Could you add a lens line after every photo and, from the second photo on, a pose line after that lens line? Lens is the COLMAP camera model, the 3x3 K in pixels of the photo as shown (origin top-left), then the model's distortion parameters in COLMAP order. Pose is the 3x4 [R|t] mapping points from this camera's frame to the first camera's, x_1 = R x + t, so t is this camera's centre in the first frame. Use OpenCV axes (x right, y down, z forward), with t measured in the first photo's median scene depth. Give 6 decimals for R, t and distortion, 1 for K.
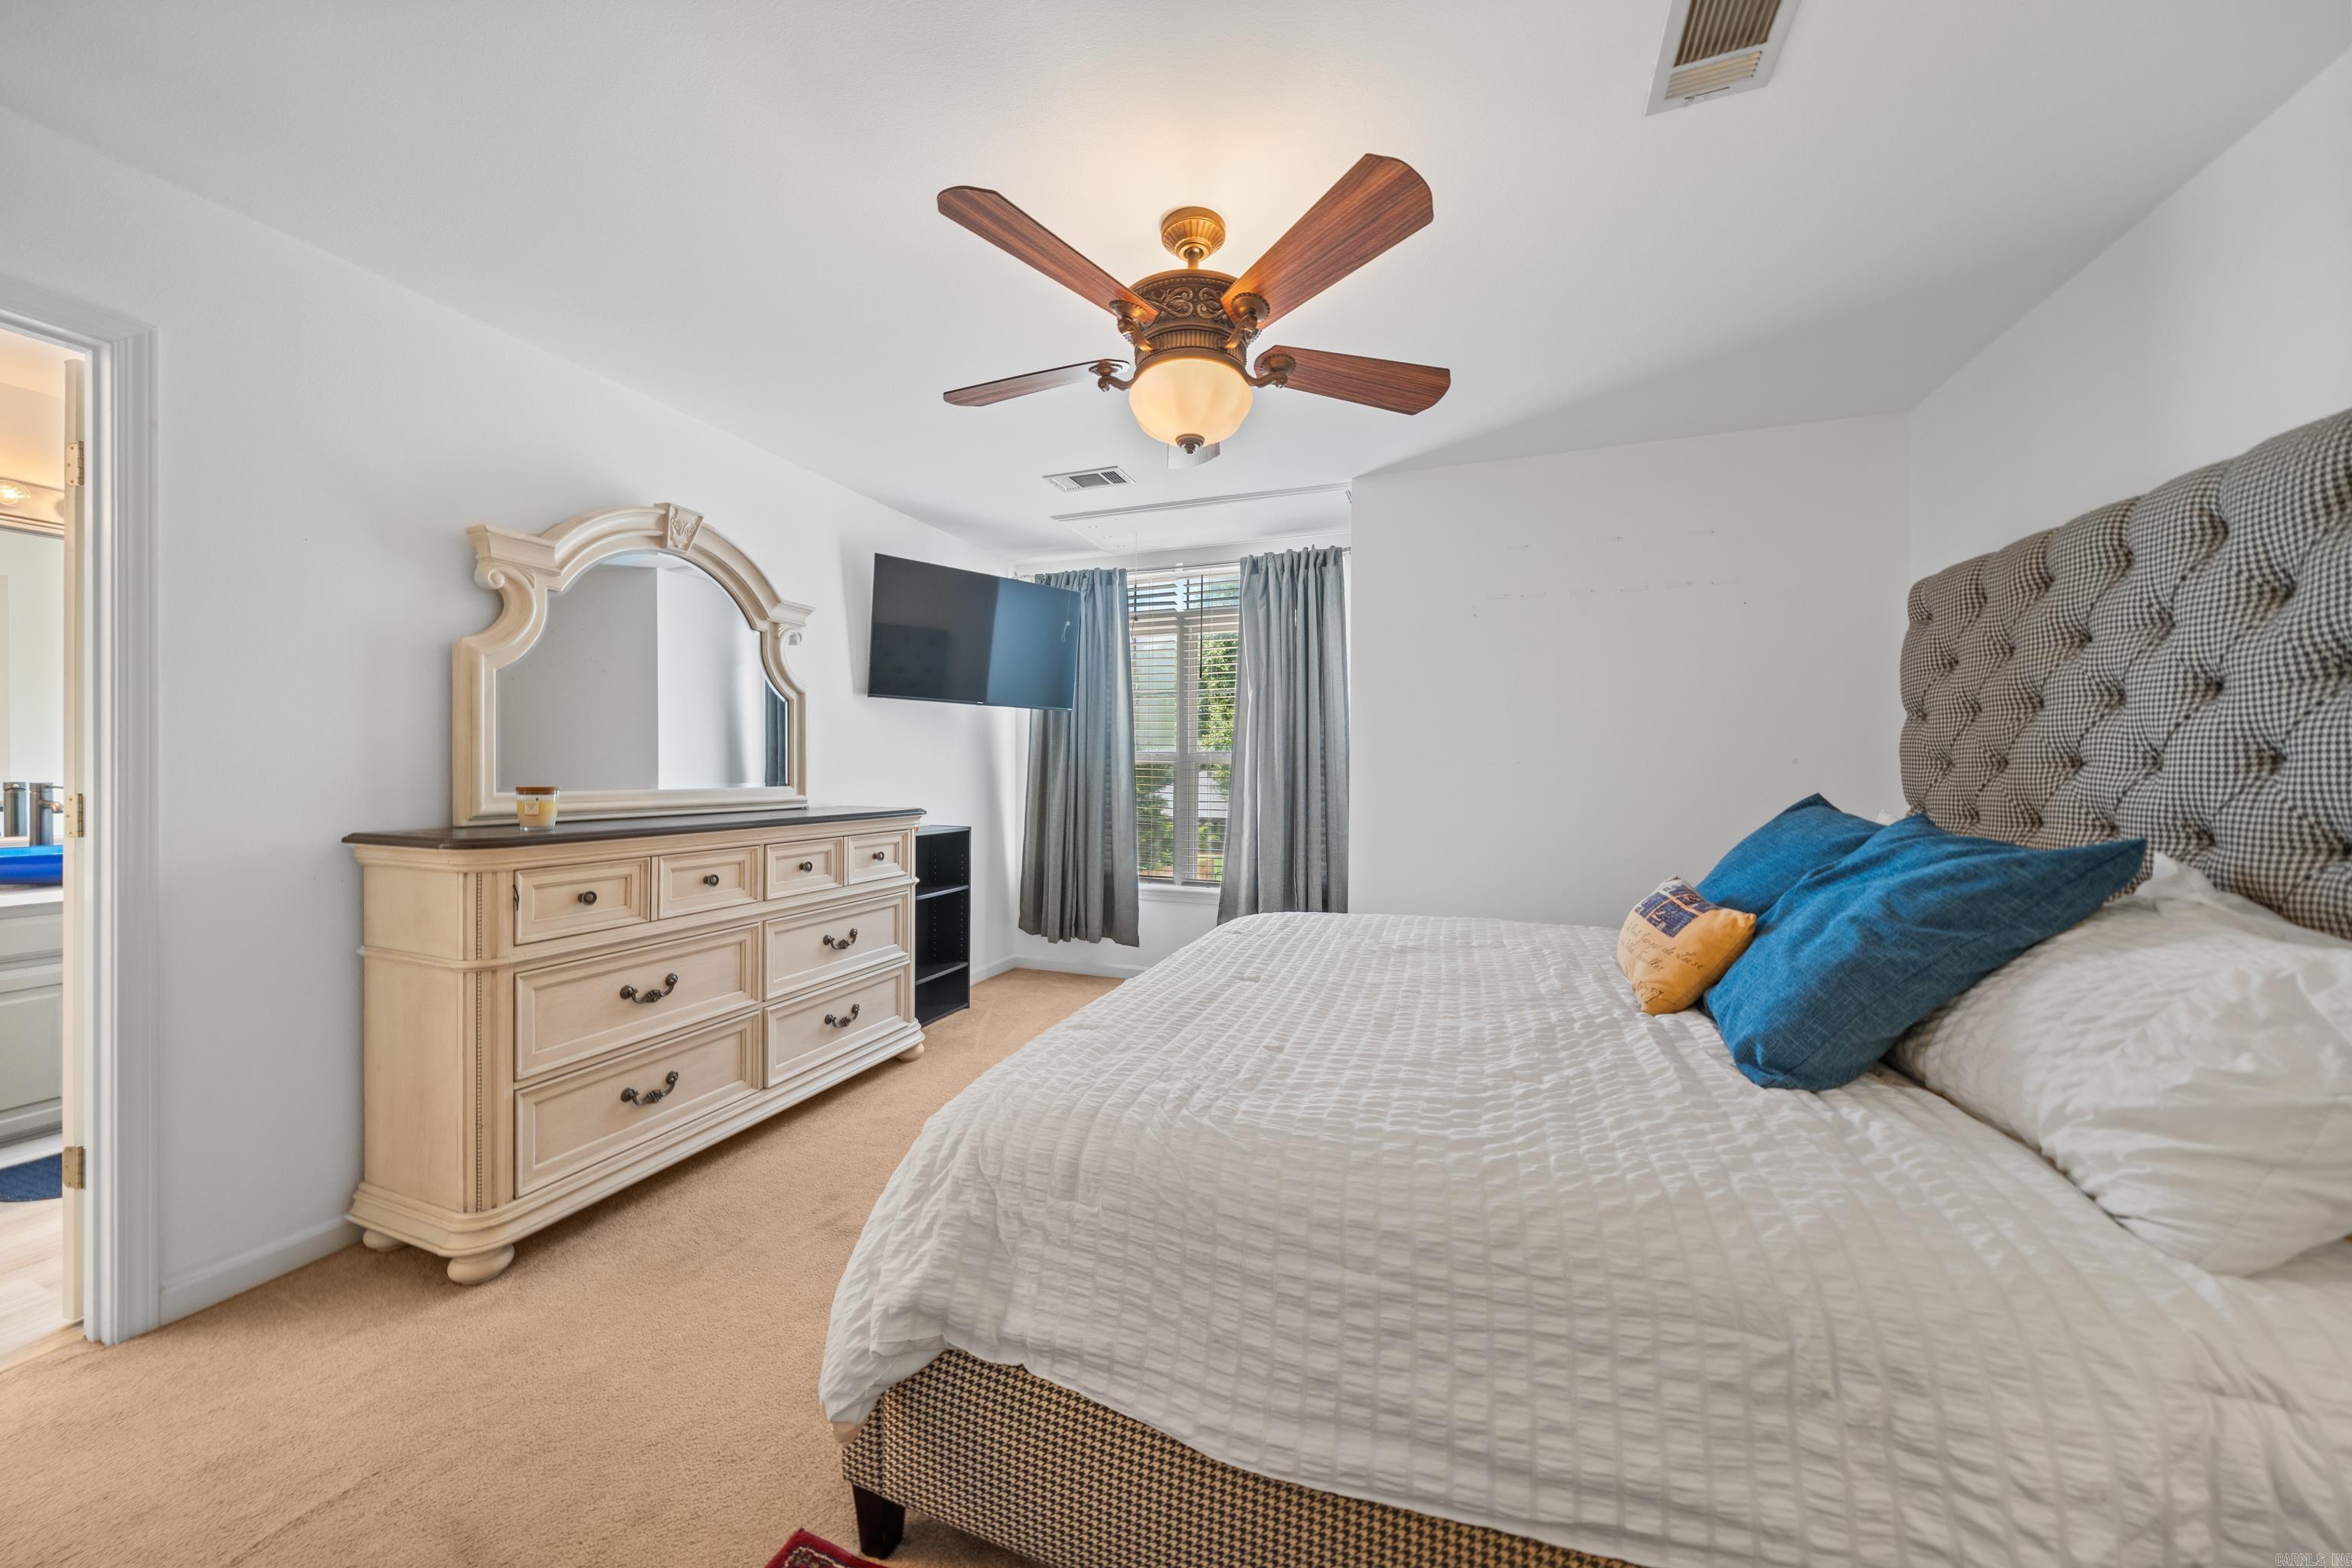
lens RADIAL K [[798.9, 0, 1168.6], [0, 798.9, 781.8], [0, 0, 1]] dist [-0.005315, 0.000003]
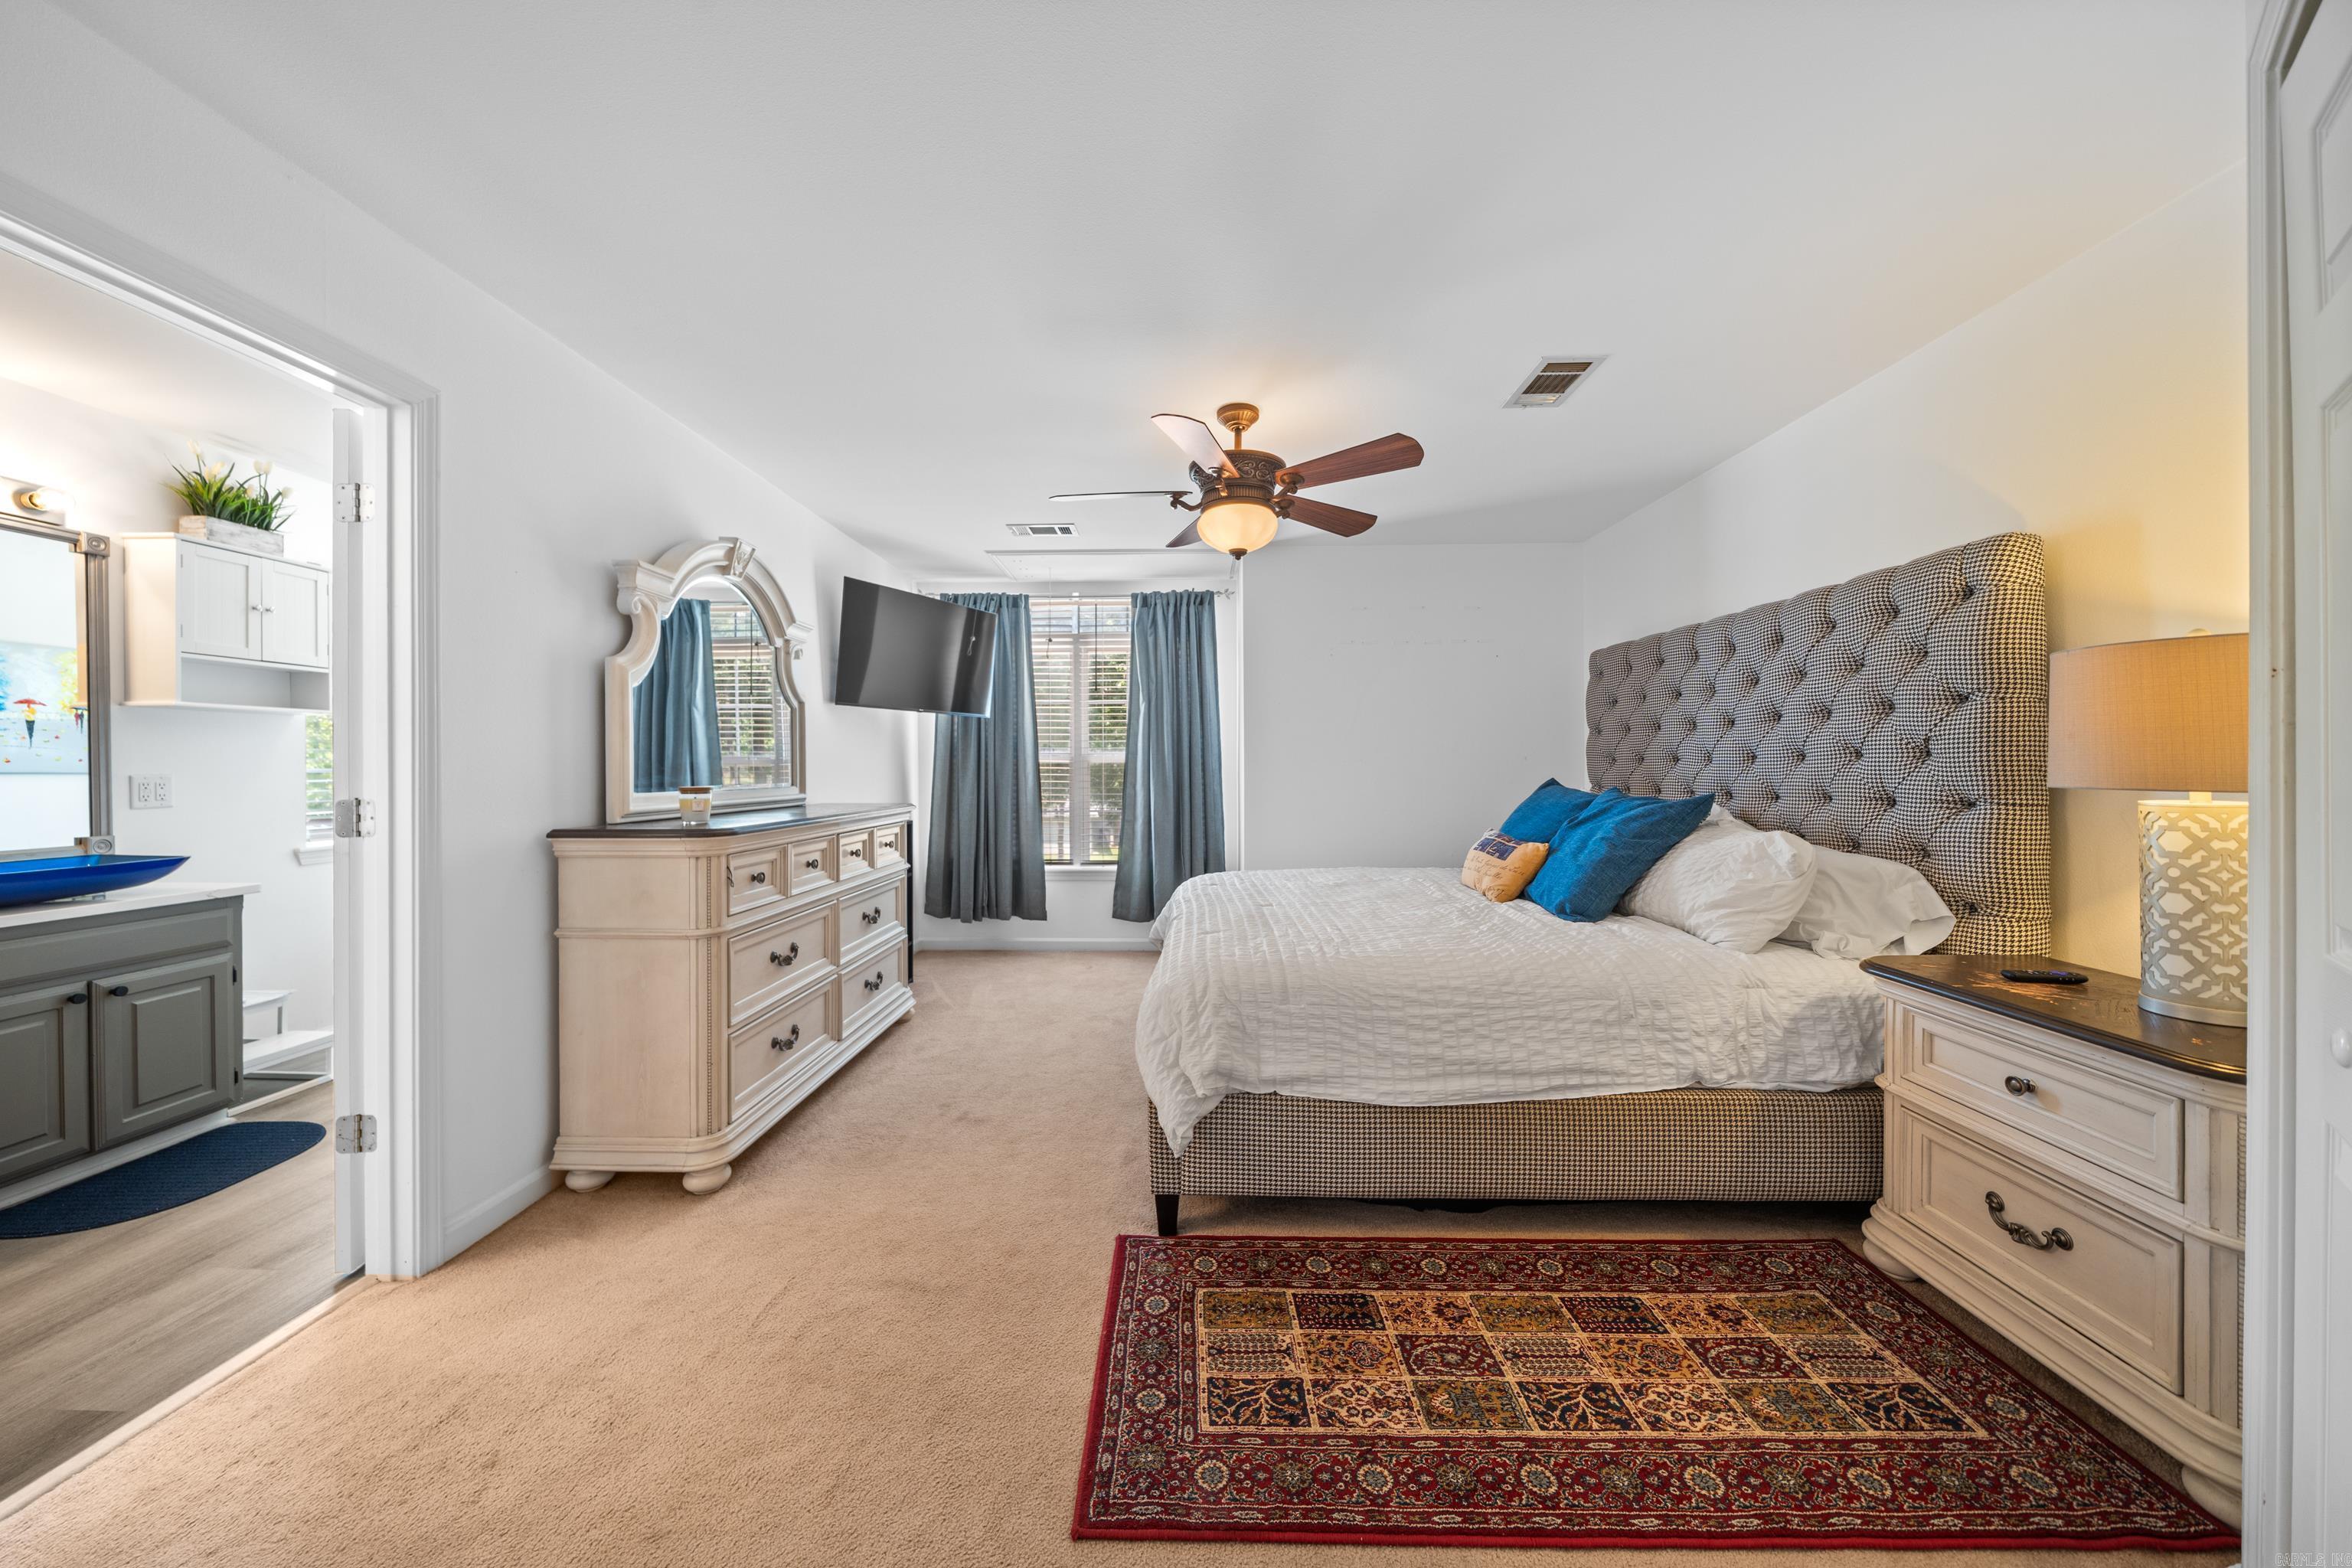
lens RADIAL K [[805.2, 0, 1168.9], [0, 805.2, 776.4], [0, 0, 1]] dist [-0.002409, -0.000130]
pose [[0.945189, -0.013345, 0.326252, -0.670929], [0.014608, 0.999892, -0.001422, 0.002694], [-0.326198, 0.006110, 0.945282, -0.451551]]
